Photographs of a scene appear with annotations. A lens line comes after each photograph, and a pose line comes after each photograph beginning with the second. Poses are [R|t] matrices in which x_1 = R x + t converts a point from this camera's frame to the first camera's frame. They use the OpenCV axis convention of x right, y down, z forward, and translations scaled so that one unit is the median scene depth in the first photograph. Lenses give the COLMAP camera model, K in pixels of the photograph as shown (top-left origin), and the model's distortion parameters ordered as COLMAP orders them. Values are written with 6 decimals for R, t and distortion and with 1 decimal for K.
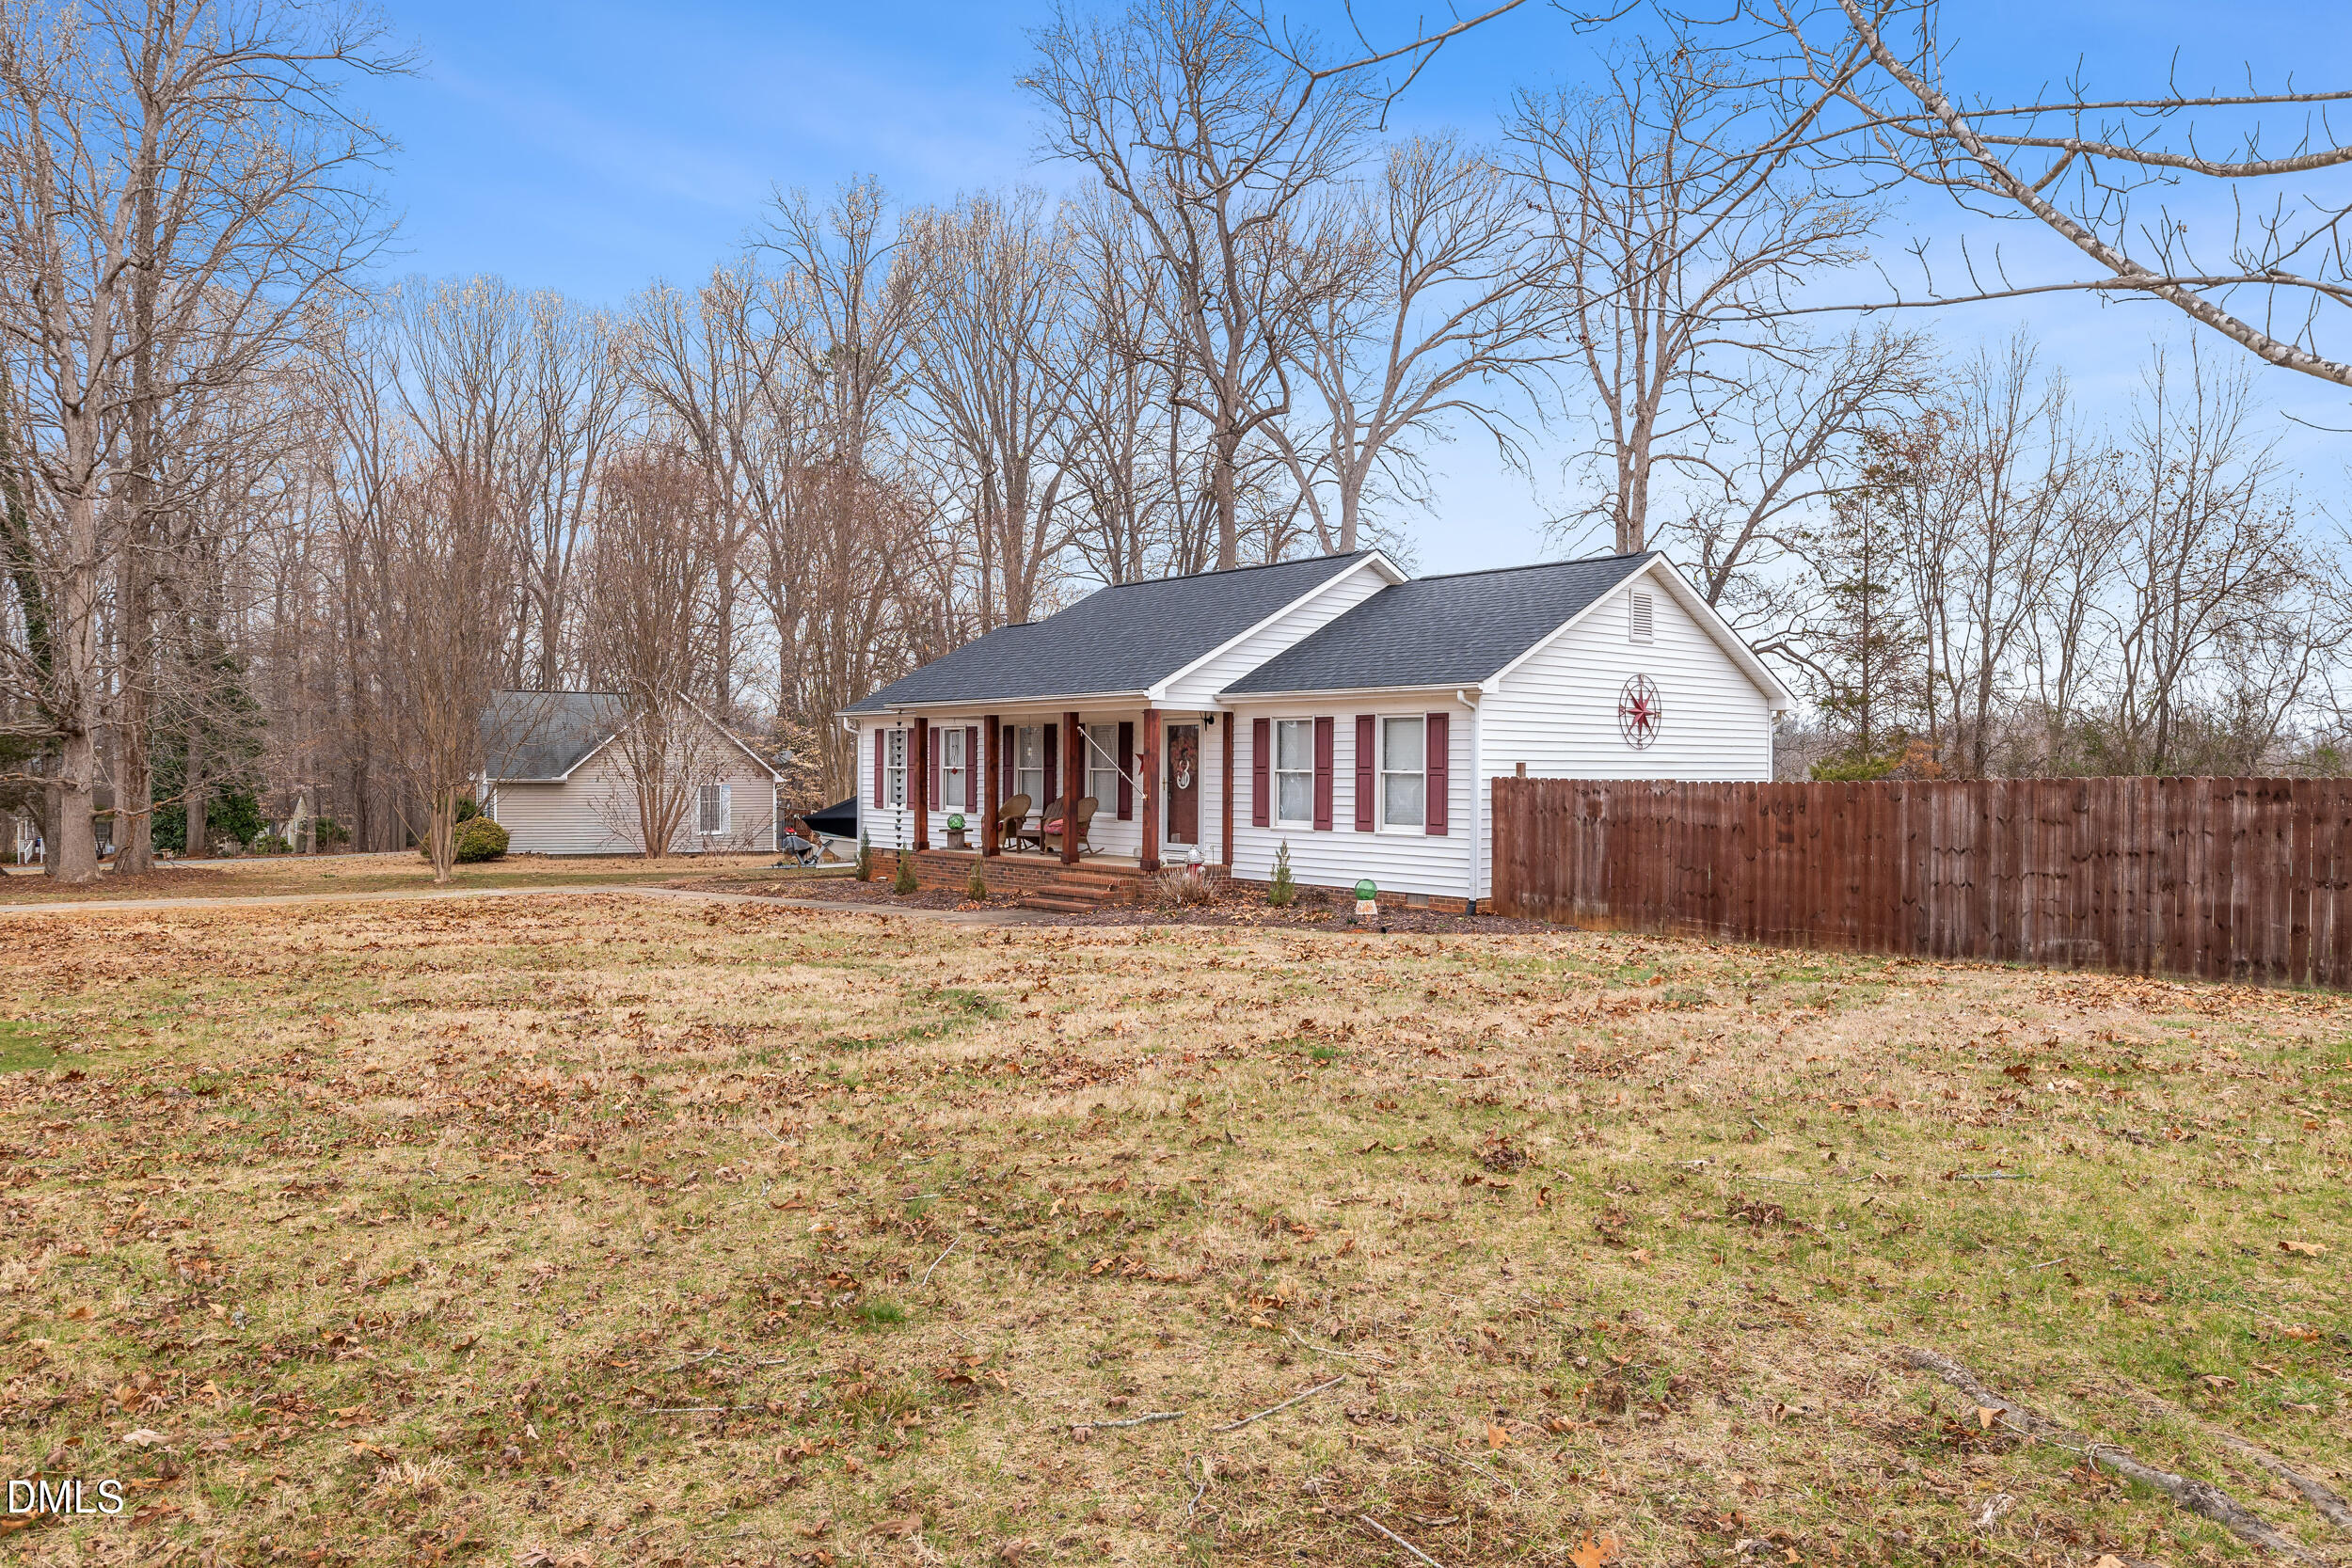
lens RADIAL K [[1322.3, 0, 1176.0], [0, 1322.3, 784.0], [0, 0, 1]] dist [-0.003763, -0.000663]
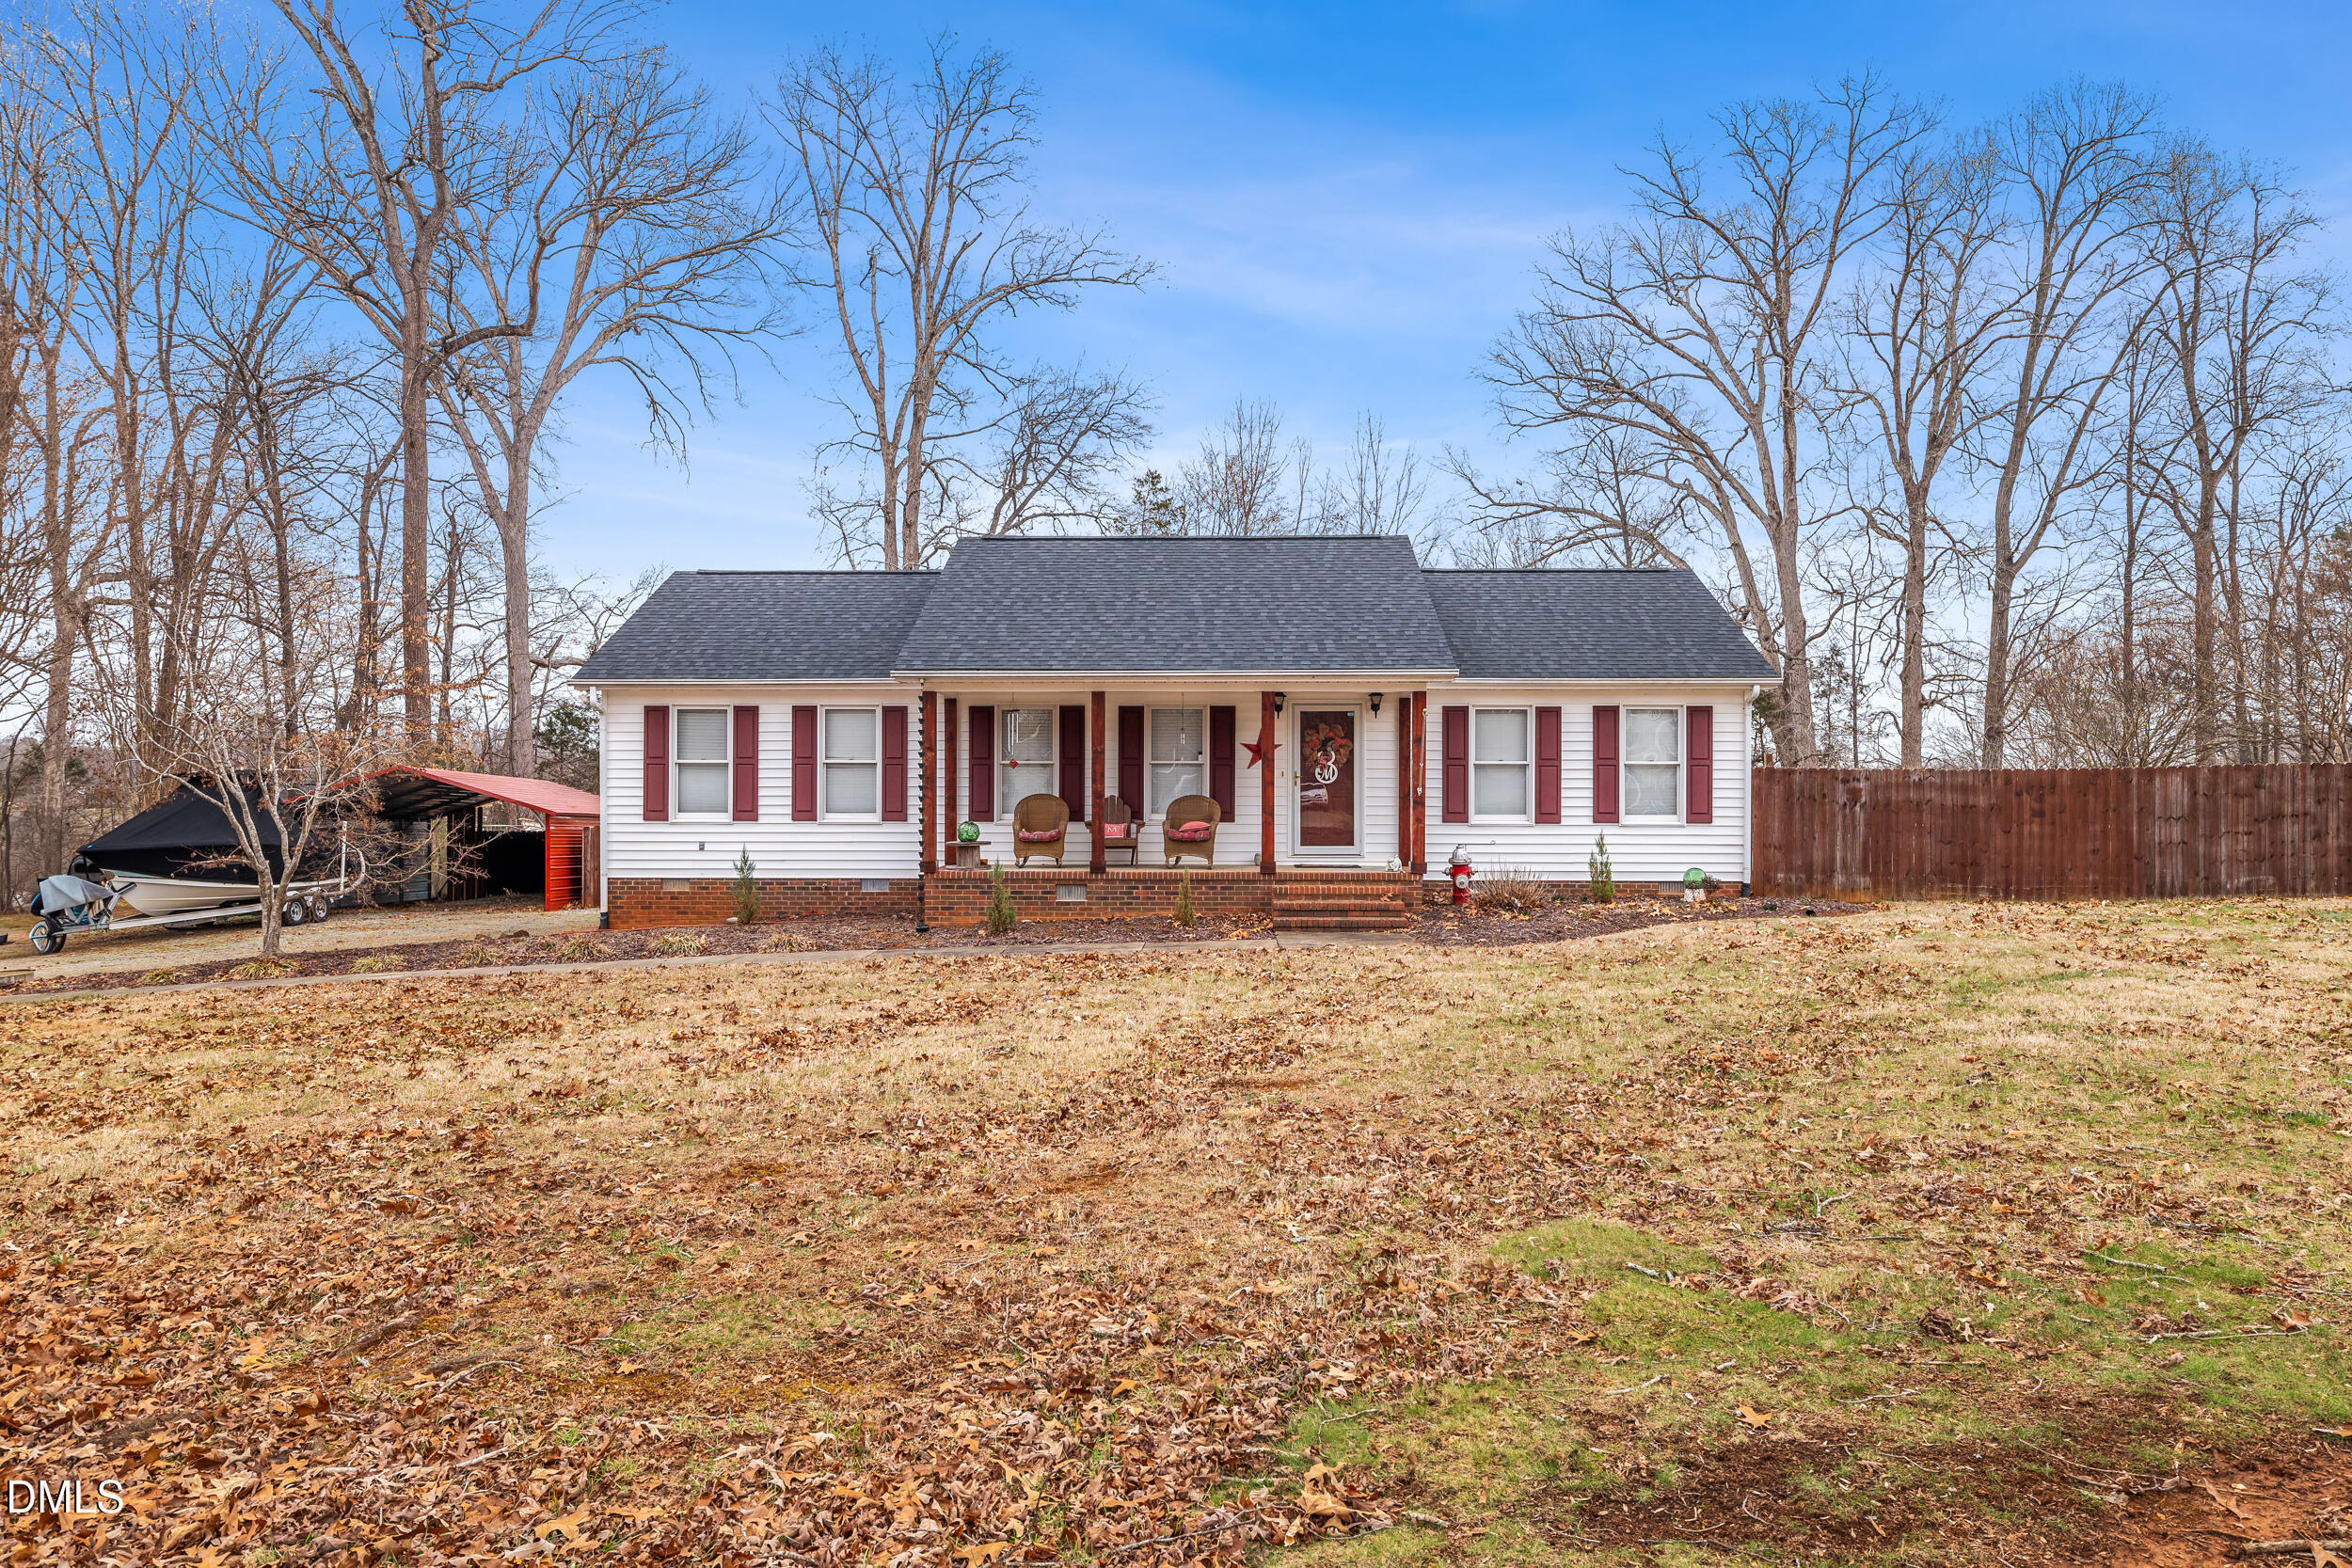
lens RADIAL K [[1400.2, 0, 1092.4], [0, 1400.2, 781.6], [0, 0, 1]] dist [0.006507, -0.000367]
pose [[0.743690, -0.003327, 0.668517, -0.652486], [0.009945, 0.999932, -0.006087, 0.005654], [-0.668451, 0.011175, 0.743672, 0.361921]]
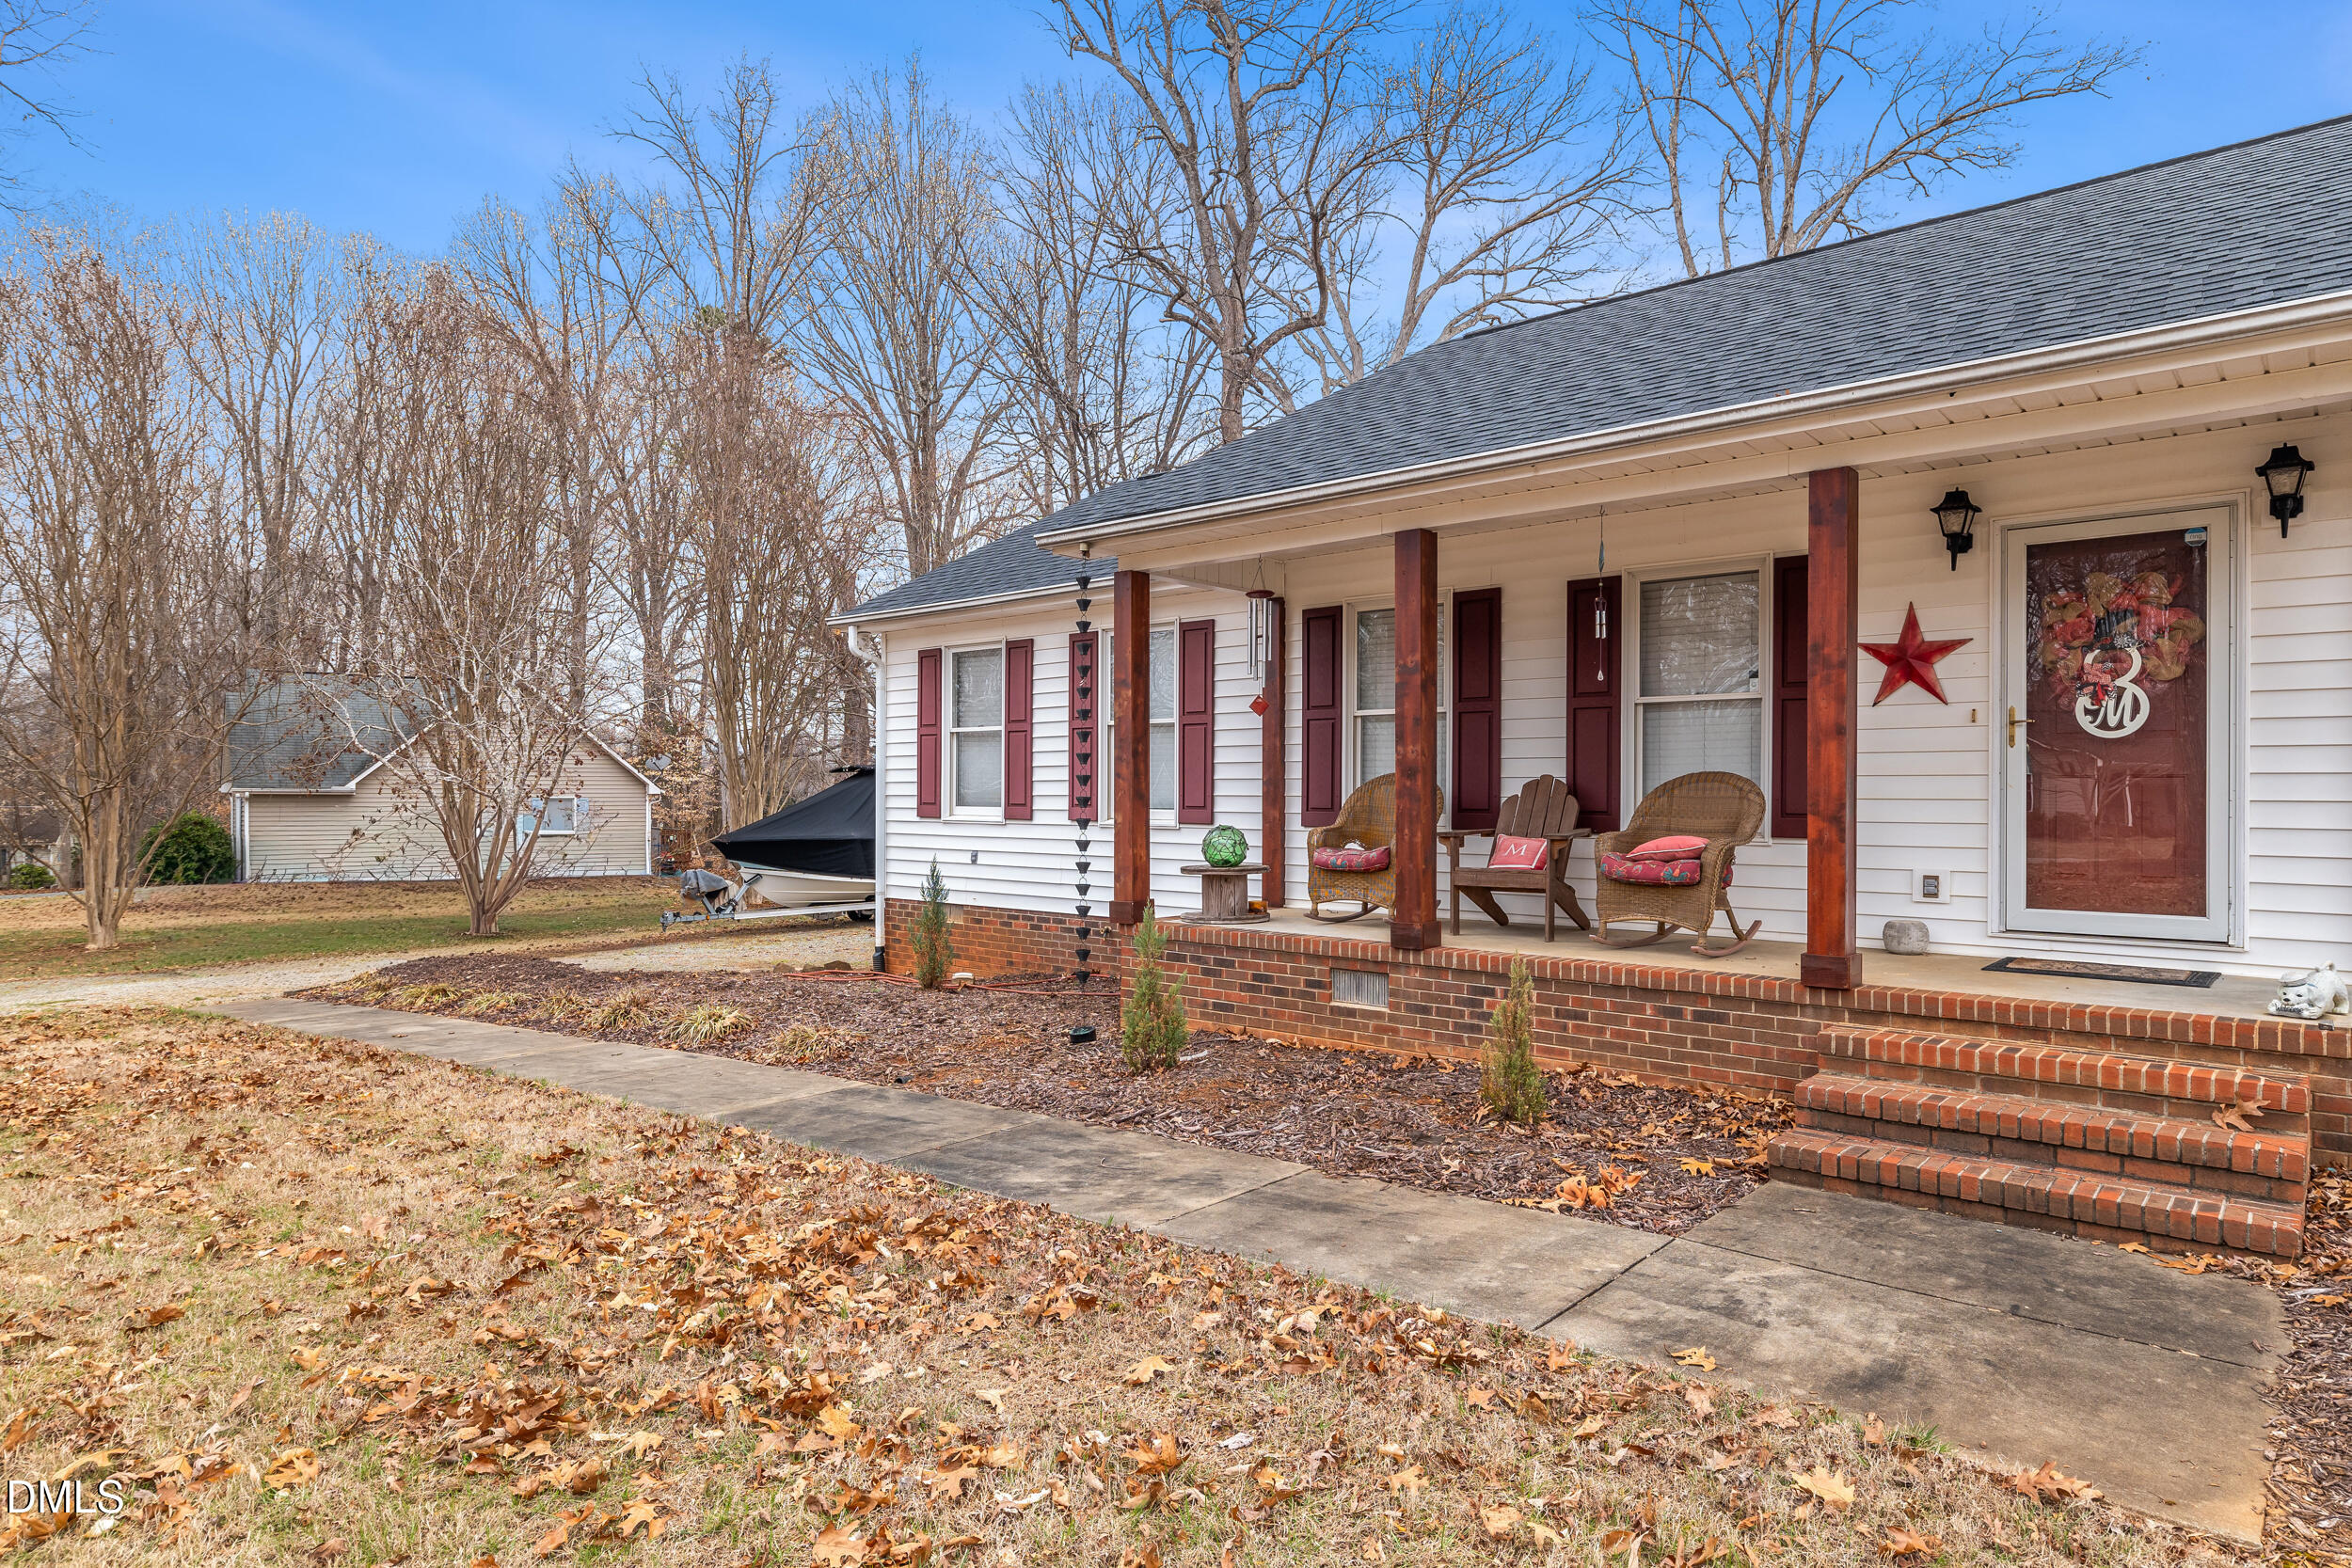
lens RADIAL K [[1322.3, 0, 1176.0], [0, 1322.3, 784.0], [0, 0, 1]] dist [-0.003763, -0.000663]
pose [[0.995429, -0.001291, 0.095500, -0.218146], [0.002779, 0.999877, -0.015453, 0.016630], [-0.095469, 0.015647, 0.995309, 0.627483]]
